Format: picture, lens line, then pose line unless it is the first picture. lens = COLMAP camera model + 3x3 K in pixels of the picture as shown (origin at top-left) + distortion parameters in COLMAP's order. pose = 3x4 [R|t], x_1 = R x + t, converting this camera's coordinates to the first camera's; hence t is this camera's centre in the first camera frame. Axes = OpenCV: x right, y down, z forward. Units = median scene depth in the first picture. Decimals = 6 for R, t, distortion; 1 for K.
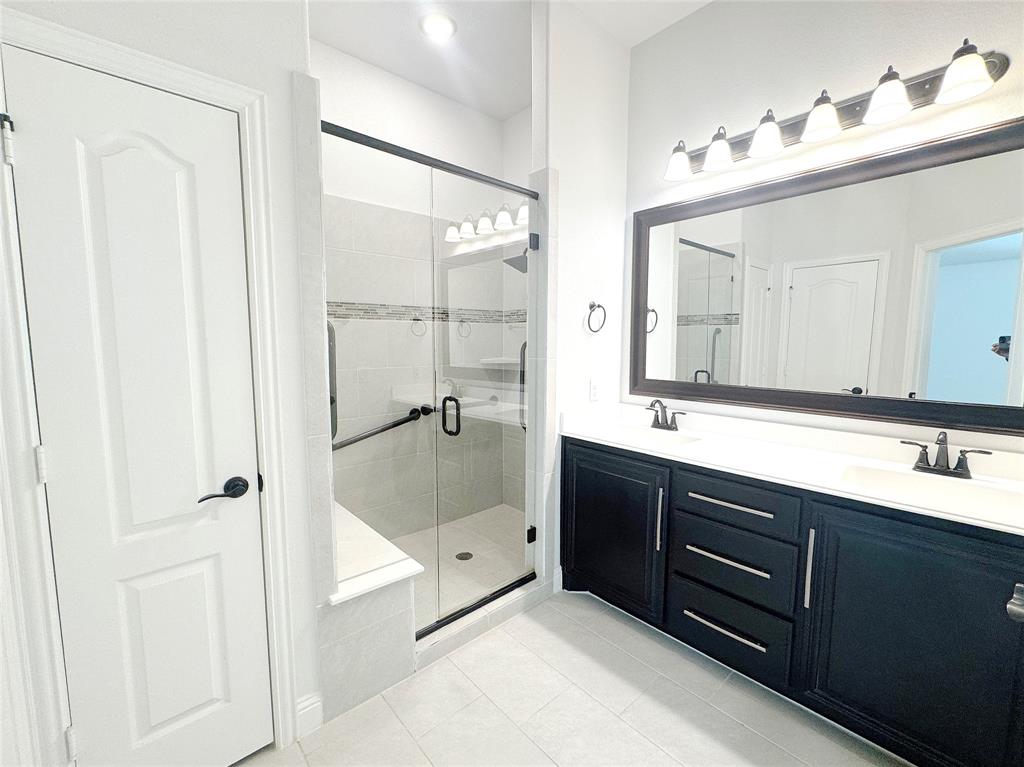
lens RADIAL K [[440.4, 0, 512.0], [0, 440.4, 383.5], [0, 0, 1]] dist [-0.000024, 0.000248]
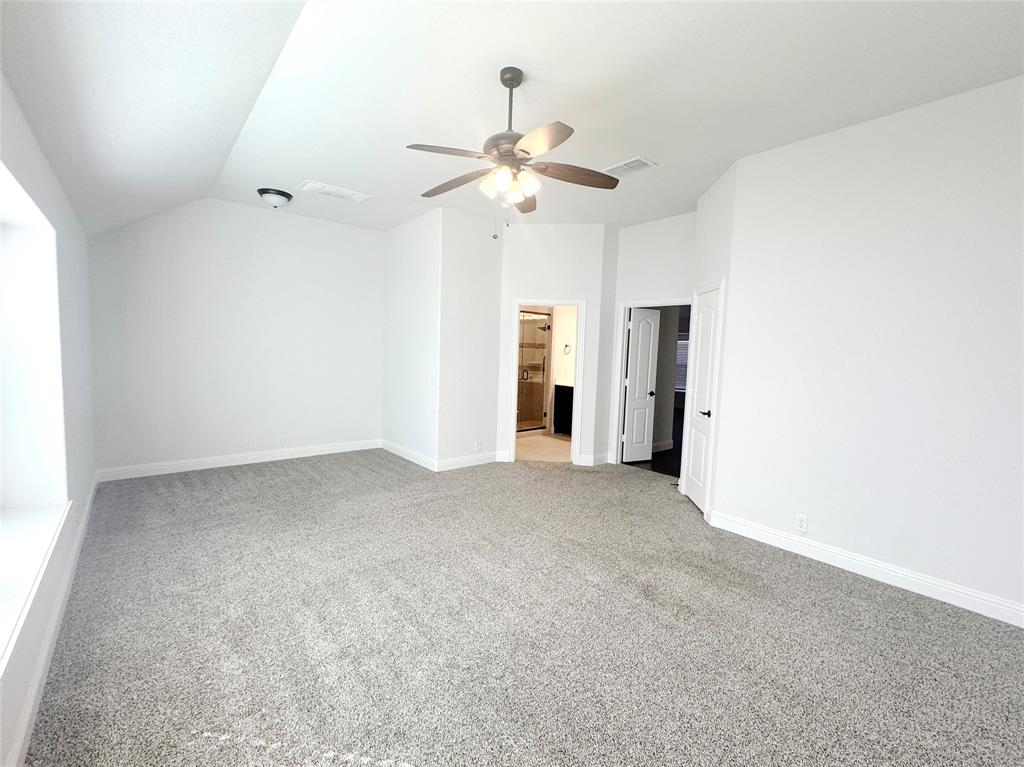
lens RADIAL K [[440.4, 0, 512.0], [0, 440.4, 383.5], [0, 0, 1]] dist [-0.000024, 0.000248]
pose [[0.998883, 0.032136, -0.034639, -0.092357], [-0.033252, 0.998930, -0.032147, 0.213248], [0.033568, 0.033262, 0.998883, -2.209621]]
